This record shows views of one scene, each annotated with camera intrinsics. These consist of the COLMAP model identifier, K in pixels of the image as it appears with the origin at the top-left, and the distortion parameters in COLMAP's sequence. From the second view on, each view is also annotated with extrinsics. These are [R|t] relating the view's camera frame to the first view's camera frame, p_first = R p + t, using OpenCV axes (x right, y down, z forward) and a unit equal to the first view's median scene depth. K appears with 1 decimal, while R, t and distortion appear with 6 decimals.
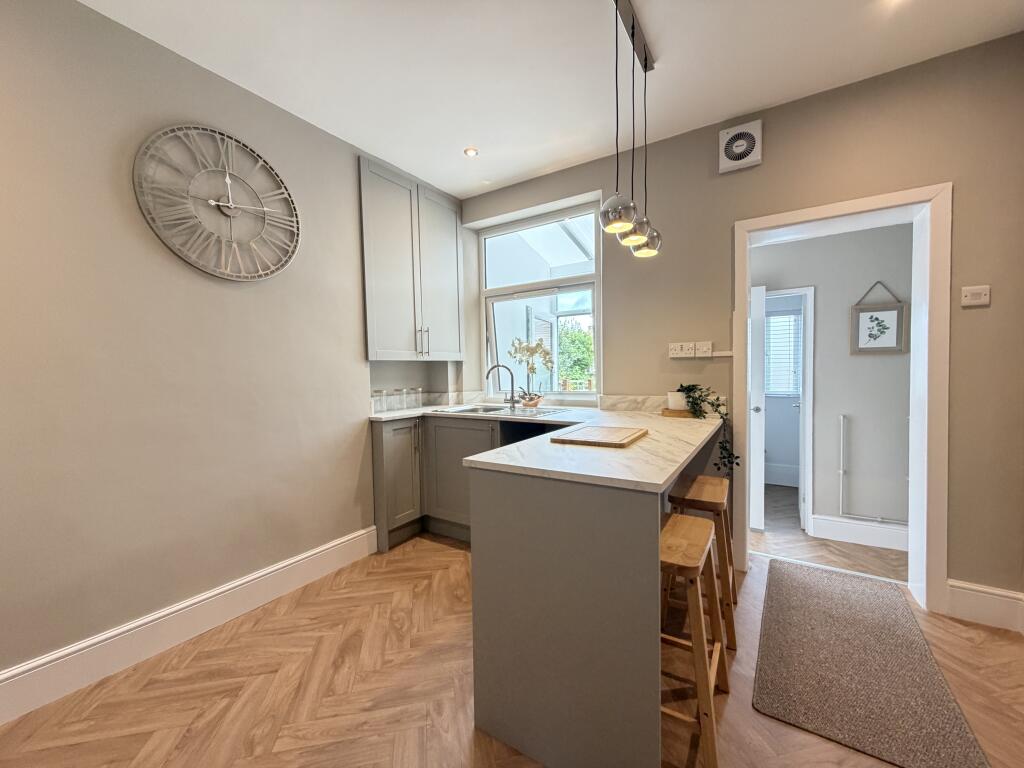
lens RADIAL K [[408.3, 0, 508.8], [0, 408.3, 385.1], [0, 0, 1]] dist [-0.000335, 0.000027]
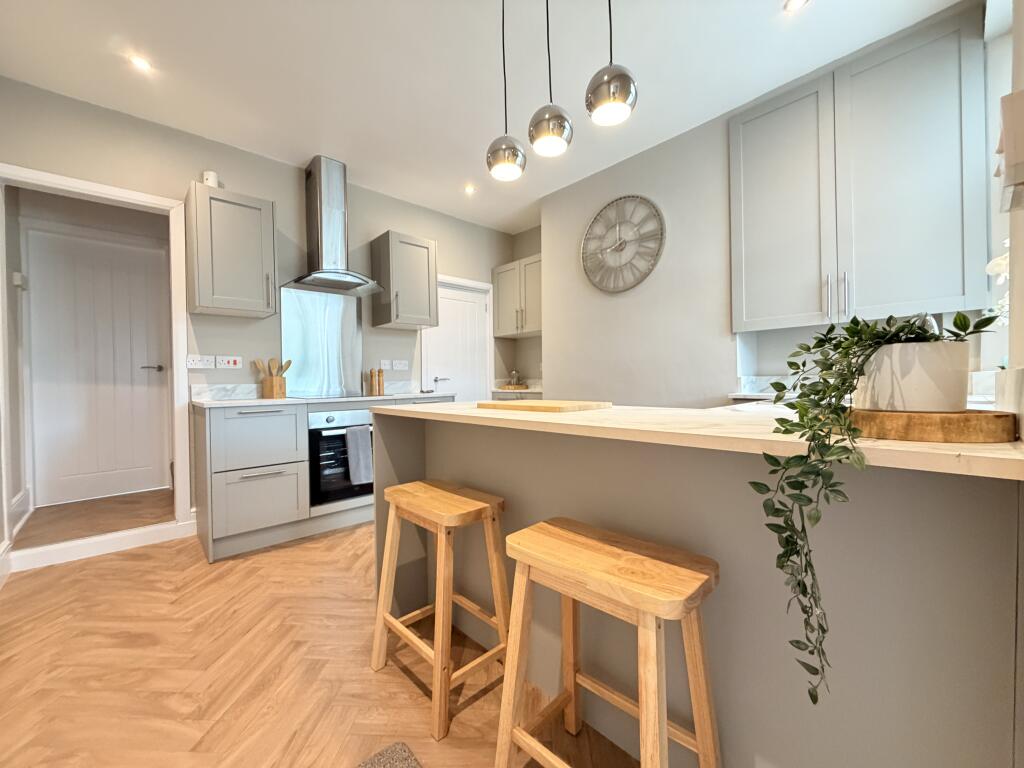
lens RADIAL K [[412.9, 0, 512.0], [0, 412.9, 384.0], [0, 0, 1]] dist [0.000296, -0.000152]
pose [[-0.244220, 0.028236, -0.969309, 0.778023], [-0.015520, 0.999334, 0.033021, 0.037504], [0.969596, 0.023108, -0.243619, 0.827989]]
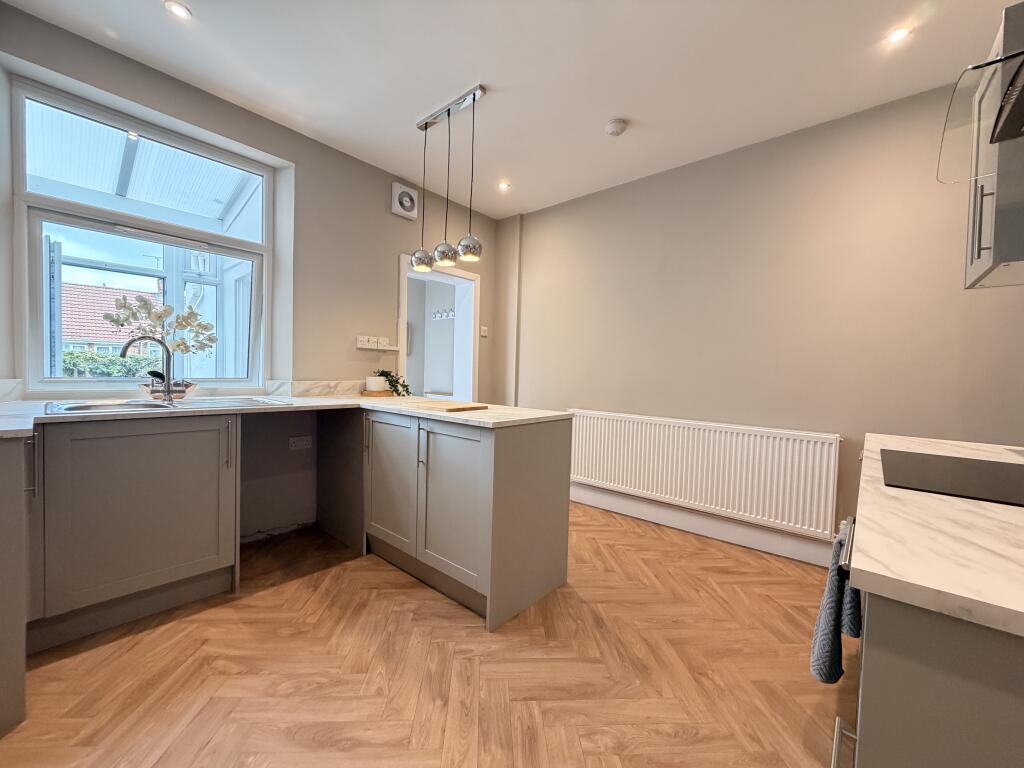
lens RADIAL K [[408.3, 0, 508.8], [0, 408.3, 385.1], [0, 0, 1]] dist [-0.000335, 0.000027]
pose [[0.149029, -0.011795, 0.988762, -0.754712], [0.004193, 0.999927, 0.011296, 0.030695], [-0.988824, 0.002462, 0.149068, 0.430285]]
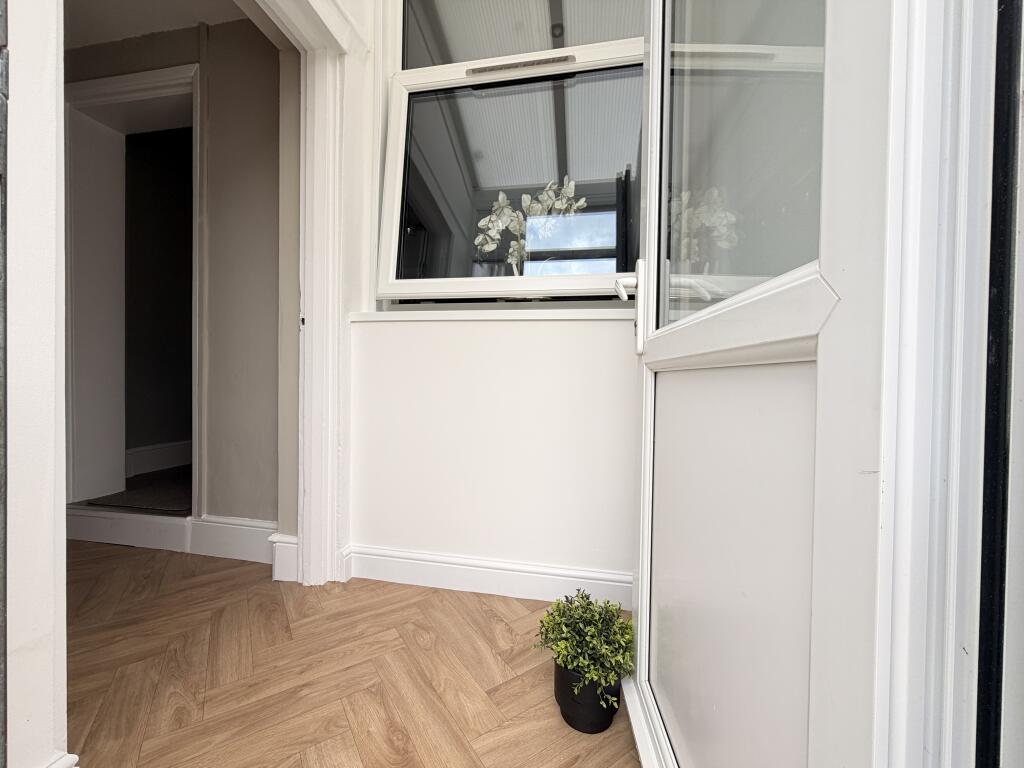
lens RADIAL K [[412.9, 0, 512.0], [0, 412.9, 384.0], [0, 0, 1]] dist [0.000296, -0.000152]
pose [[-0.920686, 0.000304, -0.390303, -0.241677], [-0.027322, 0.997496, 0.065227, 0.124486], [0.389346, 0.070718, -0.918373, 1.070211]]
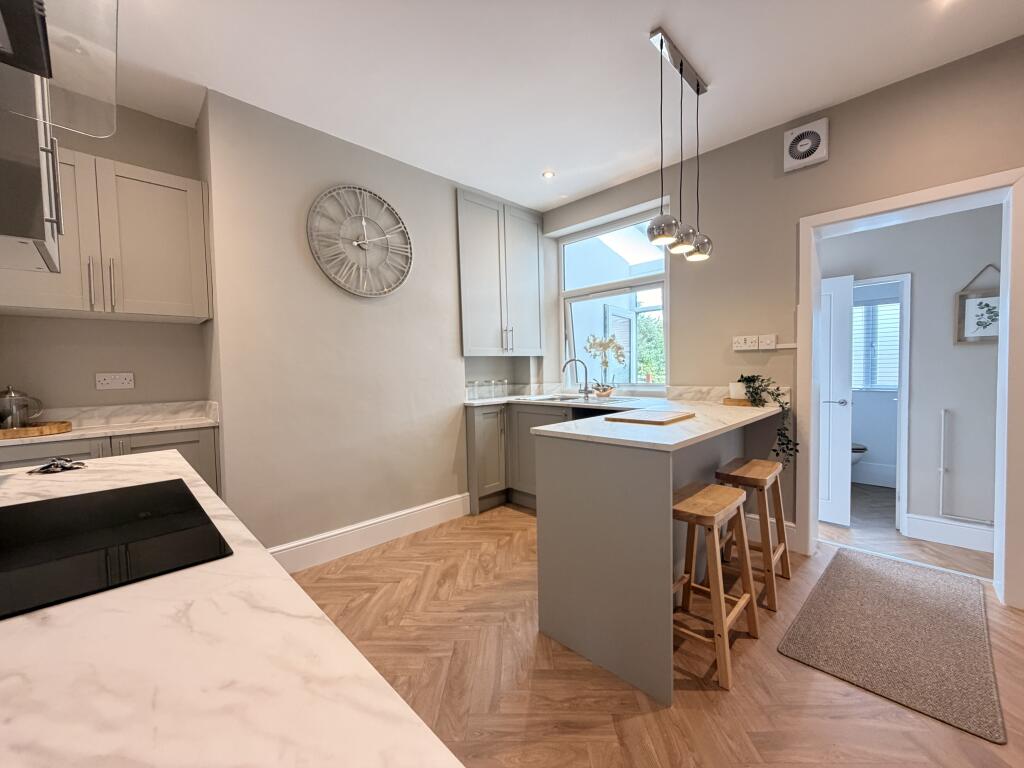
lens RADIAL K [[408.3, 0, 508.8], [0, 408.3, 385.1], [0, 0, 1]] dist [-0.000335, 0.000027]
pose [[0.975501, 0.004692, -0.219945, 0.062354], [-0.002727, 0.999954, 0.009240, 0.015751], [0.219978, -0.008414, 0.975468, -0.174942]]
